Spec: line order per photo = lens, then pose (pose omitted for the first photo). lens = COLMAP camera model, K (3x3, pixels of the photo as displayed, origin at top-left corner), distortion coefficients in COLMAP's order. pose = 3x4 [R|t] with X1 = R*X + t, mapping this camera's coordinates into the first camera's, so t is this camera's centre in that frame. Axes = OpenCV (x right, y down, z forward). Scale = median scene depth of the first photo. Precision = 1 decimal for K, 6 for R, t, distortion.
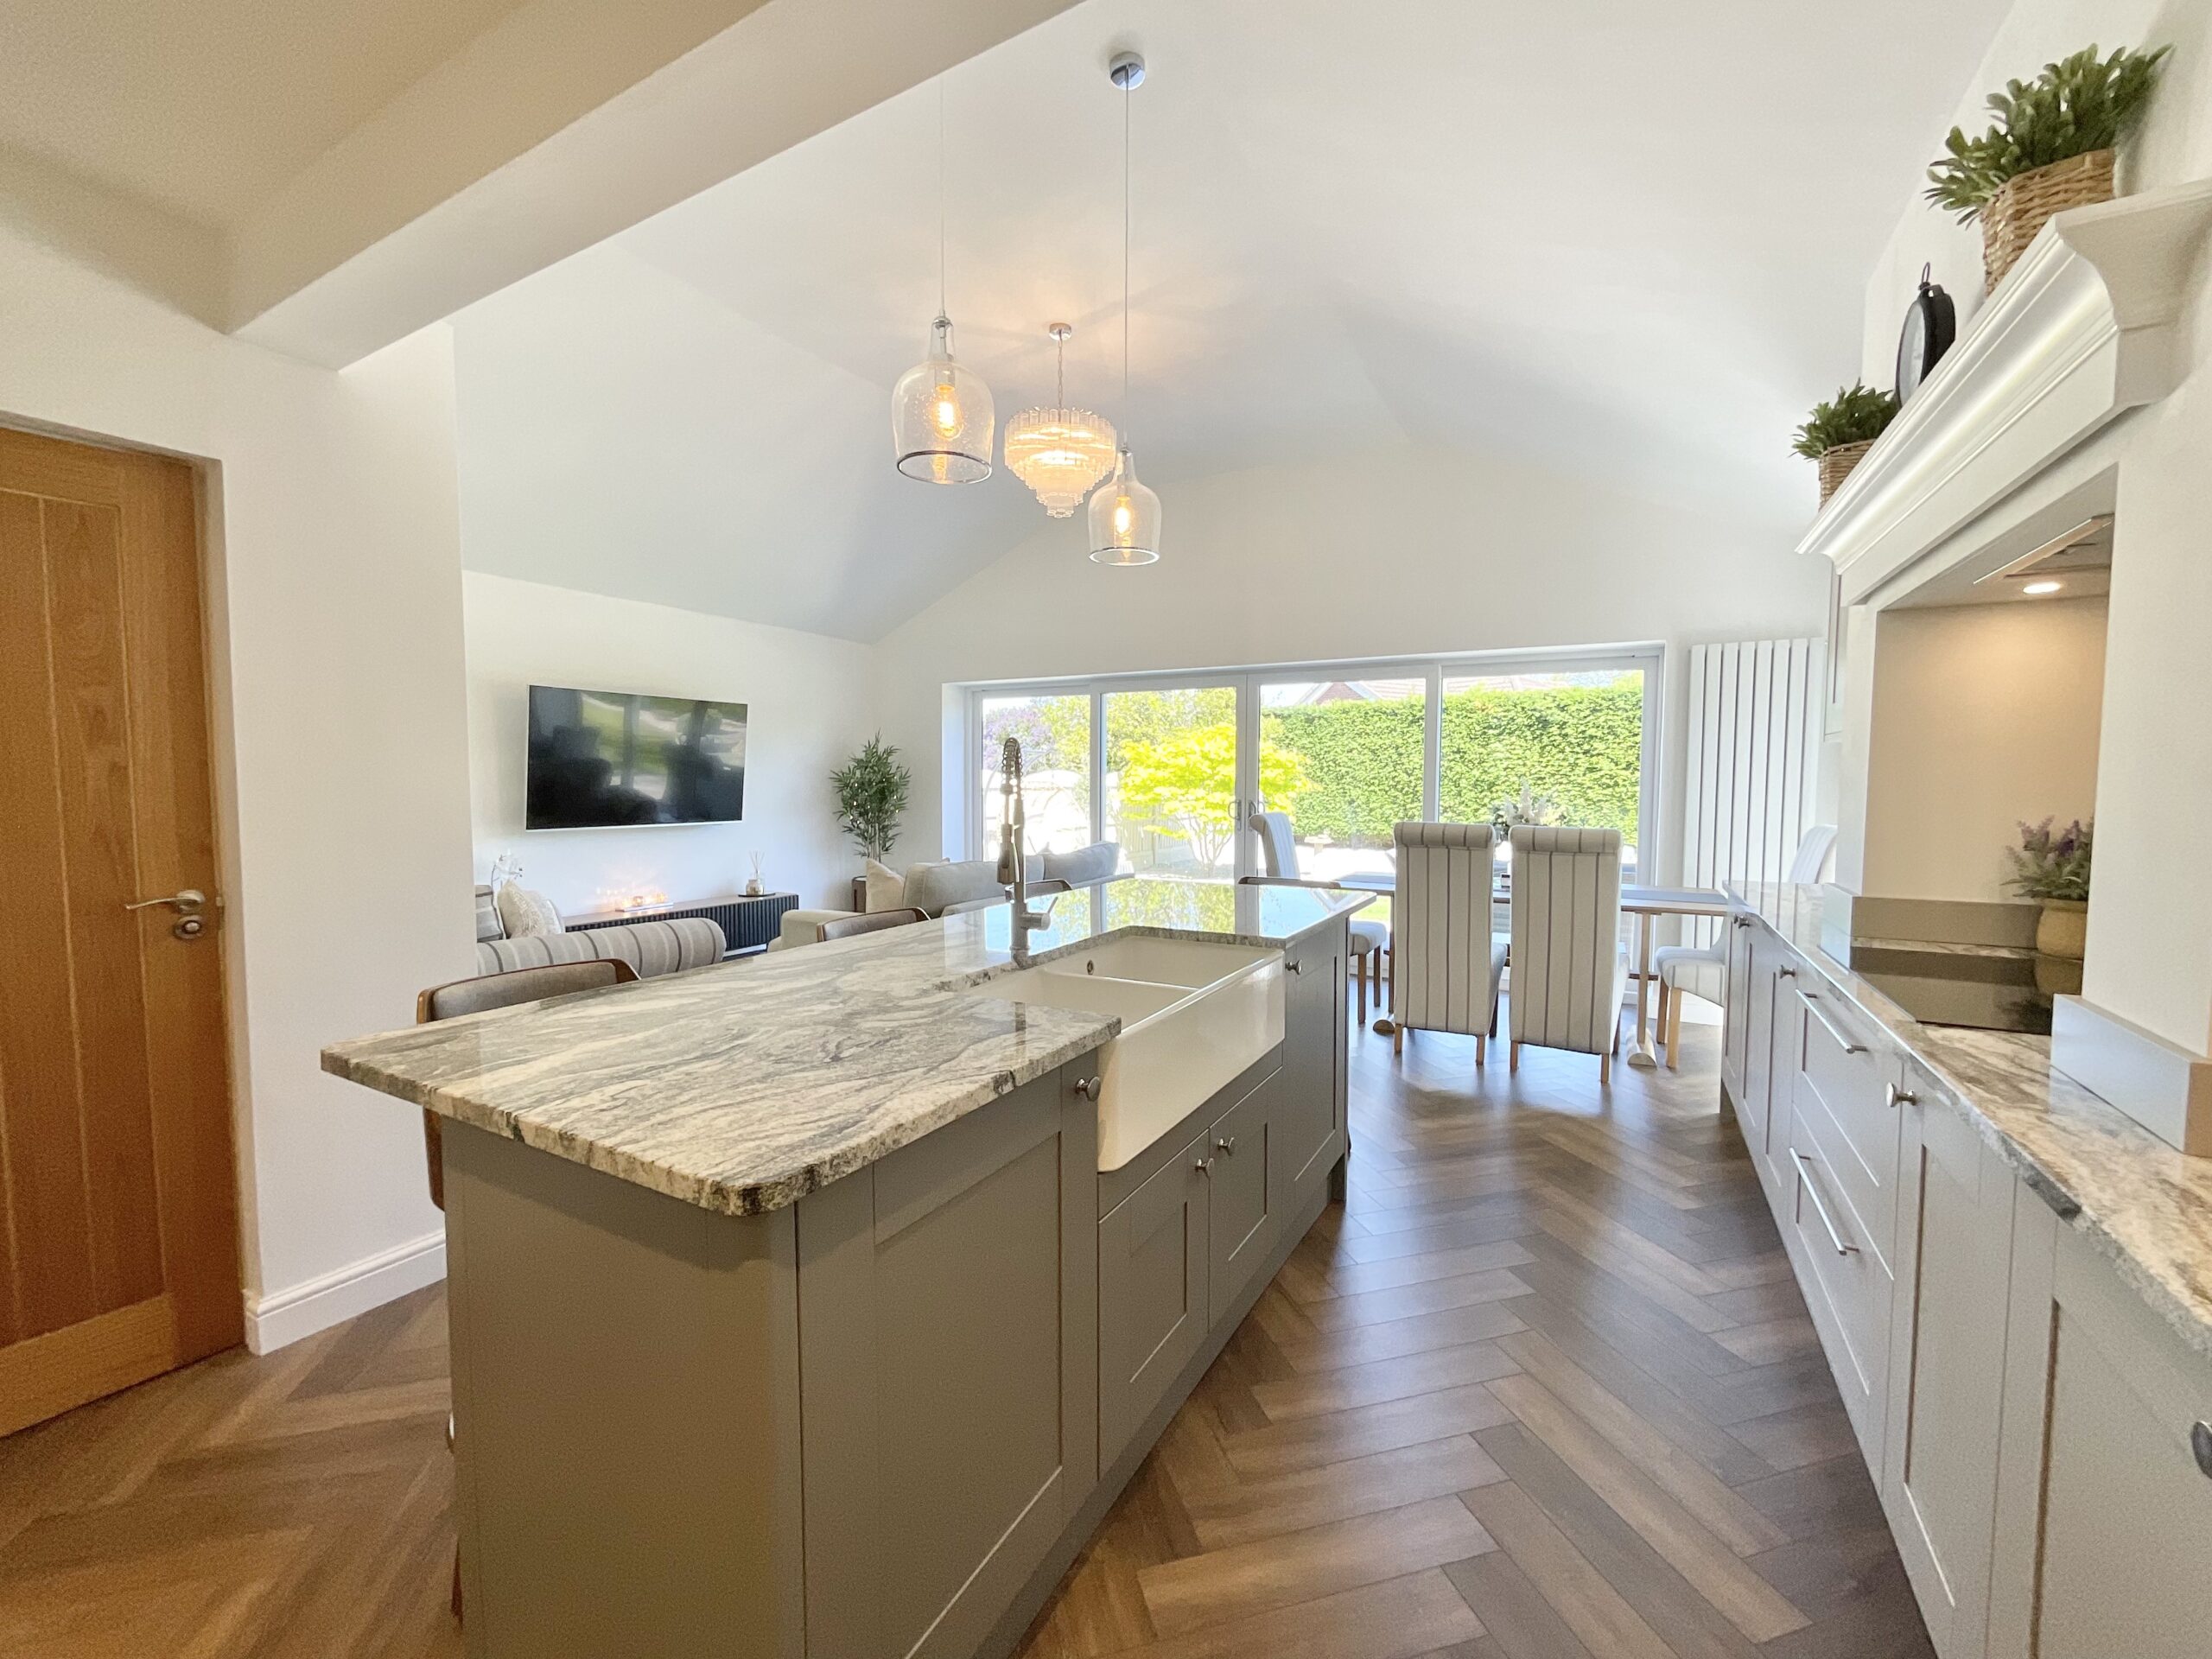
lens RADIAL K [[898.5, 0, 1106.0], [0, 898.5, 829.5], [0, 0, 1]] dist [-0.003588, 0.000545]
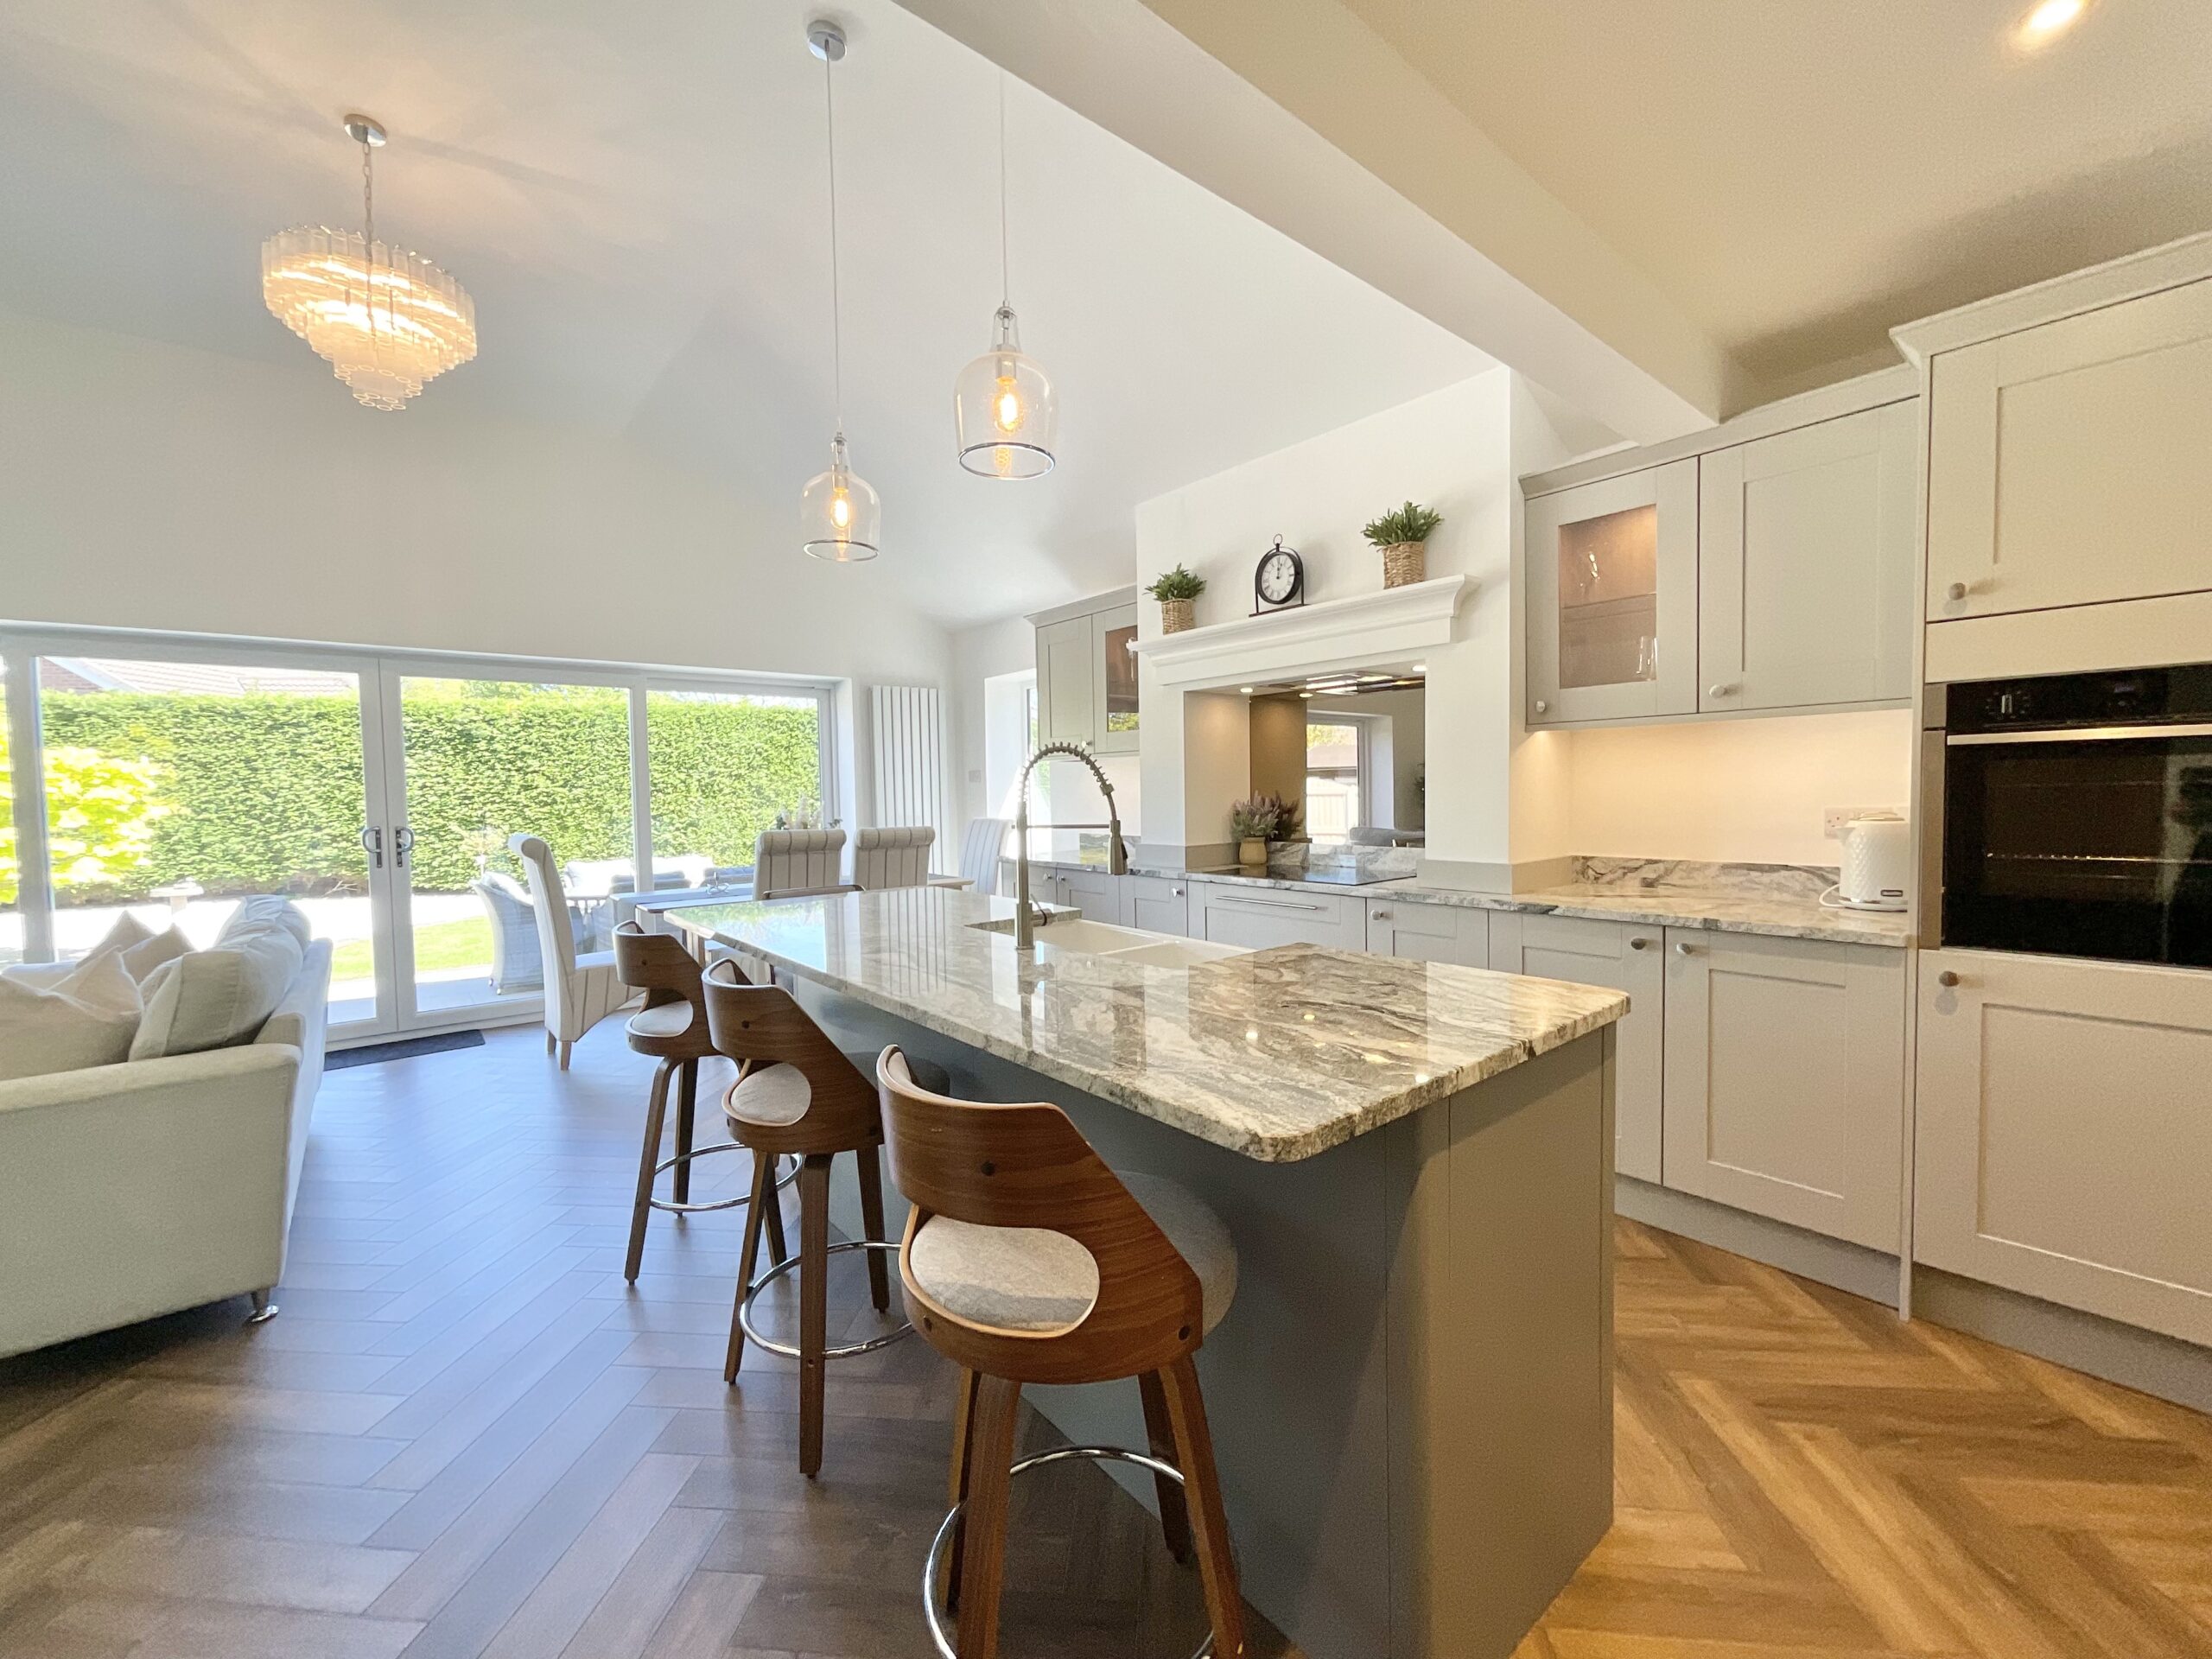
lens RADIAL K [[898.5, 0, 1106.0], [0, 898.5, 829.5], [0, 0, 1]] dist [-0.003588, 0.000545]
pose [[0.359690, -0.051009, 0.931676, -0.137762], [0.071820, 0.997056, 0.026861, -0.002883], [-0.930304, 0.057252, 0.362295, 0.074368]]
